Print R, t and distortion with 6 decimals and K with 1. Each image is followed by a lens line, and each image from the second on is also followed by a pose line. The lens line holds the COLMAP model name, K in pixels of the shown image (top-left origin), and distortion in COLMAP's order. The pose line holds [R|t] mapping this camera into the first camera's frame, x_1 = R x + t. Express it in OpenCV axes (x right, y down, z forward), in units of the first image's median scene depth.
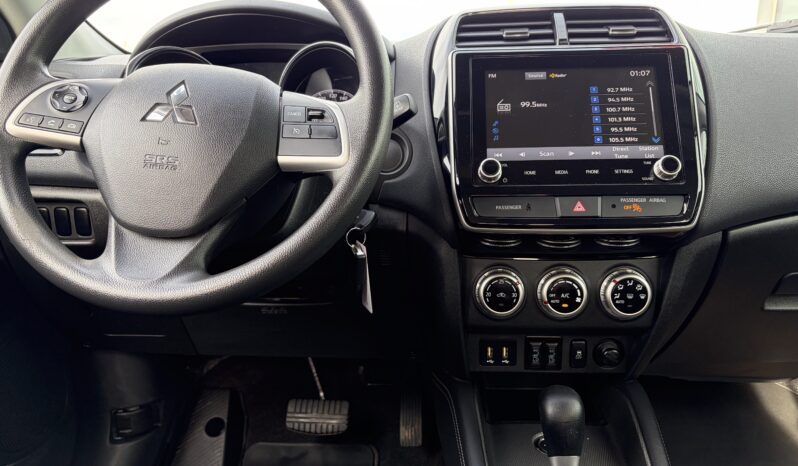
lens RADIAL K [[602.4, 0, 398.1], [0, 602.4, 238.0], [0, 0, 1]] dist [0.035324, -0.013689]
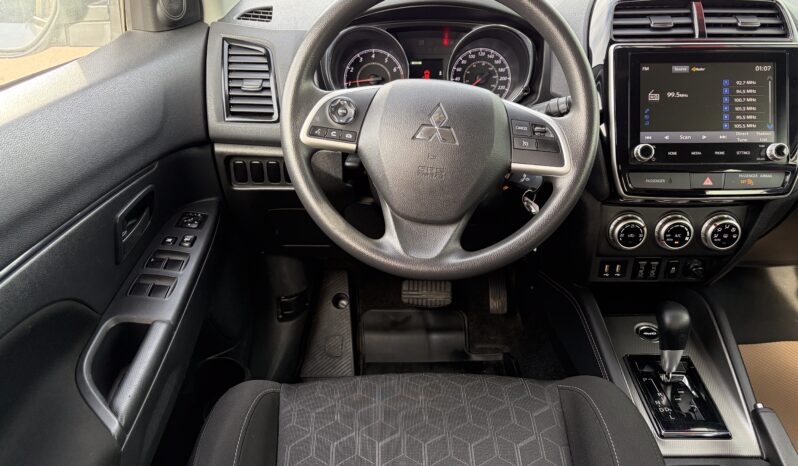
lens RADIAL K [[602.4, 0, 401.0], [0, 602.4, 229.8], [0, 0, 1]] dist [0.035324, -0.013689]
pose [[0.997995, -0.015024, 0.061488, -0.428178], [-0.002915, 0.959480, 0.281762, -0.300340], [-0.063230, -0.281376, 0.957512, -0.255027]]
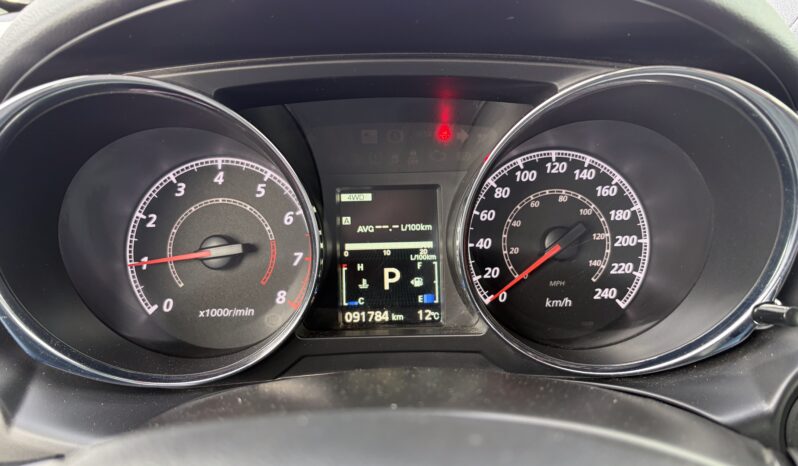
lens RADIAL K [[602.4, 0, 402.9], [0, 602.4, 230.3], [0, 0, 1]] dist [0.035324, -0.013689]
pose [[0.995705, -0.024846, 0.089192, -0.299050], [0.010320, 0.987101, 0.159765, -0.325634], [-0.092011, -0.158159, 0.983117, 0.797567]]
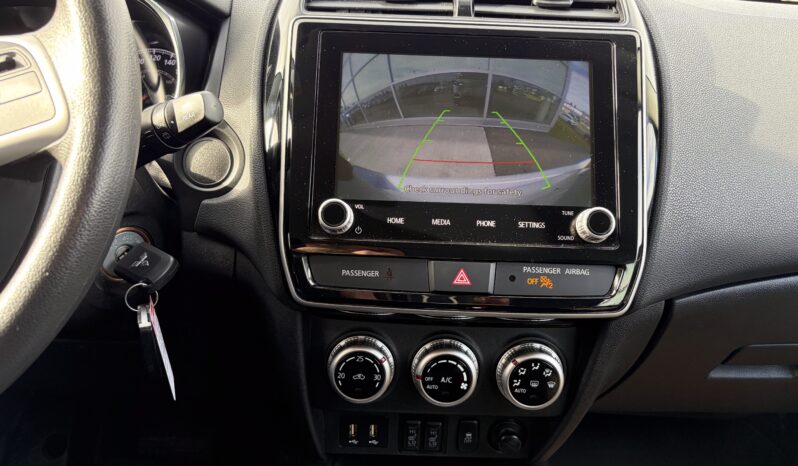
lens RADIAL K [[602.4, 0, 392.9], [0, 602.4, 232.5], [0, 0, 1]] dist [0.035324, -0.013689]
pose [[0.997660, 0.030318, 0.061282, 0.165711], [-0.037982, 0.991041, 0.128040, -0.170232], [-0.056851, -0.130068, 0.989874, 0.319916]]
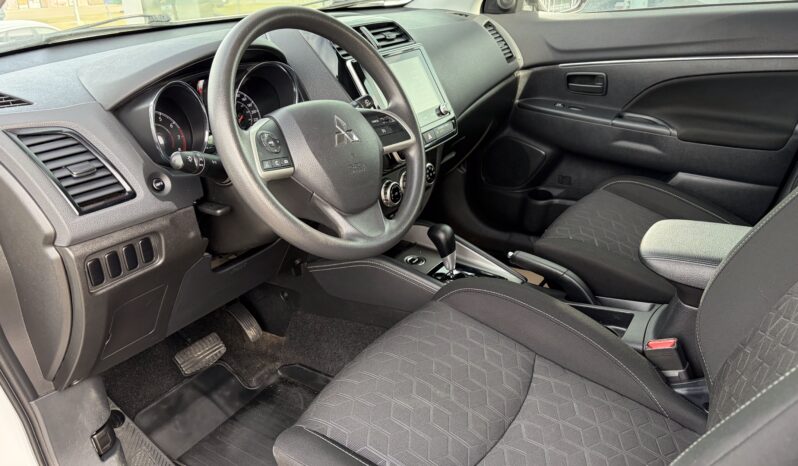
lens RADIAL K [[602.4, 0, 399.4], [0, 602.4, 233.8], [0, 0, 1]] dist [0.035324, -0.013689]
pose [[0.484162, -0.353725, 0.800291, -1.357015], [0.213184, 0.934767, 0.284190, -0.314347], [-0.848610, 0.033015, 0.527987, 0.021692]]
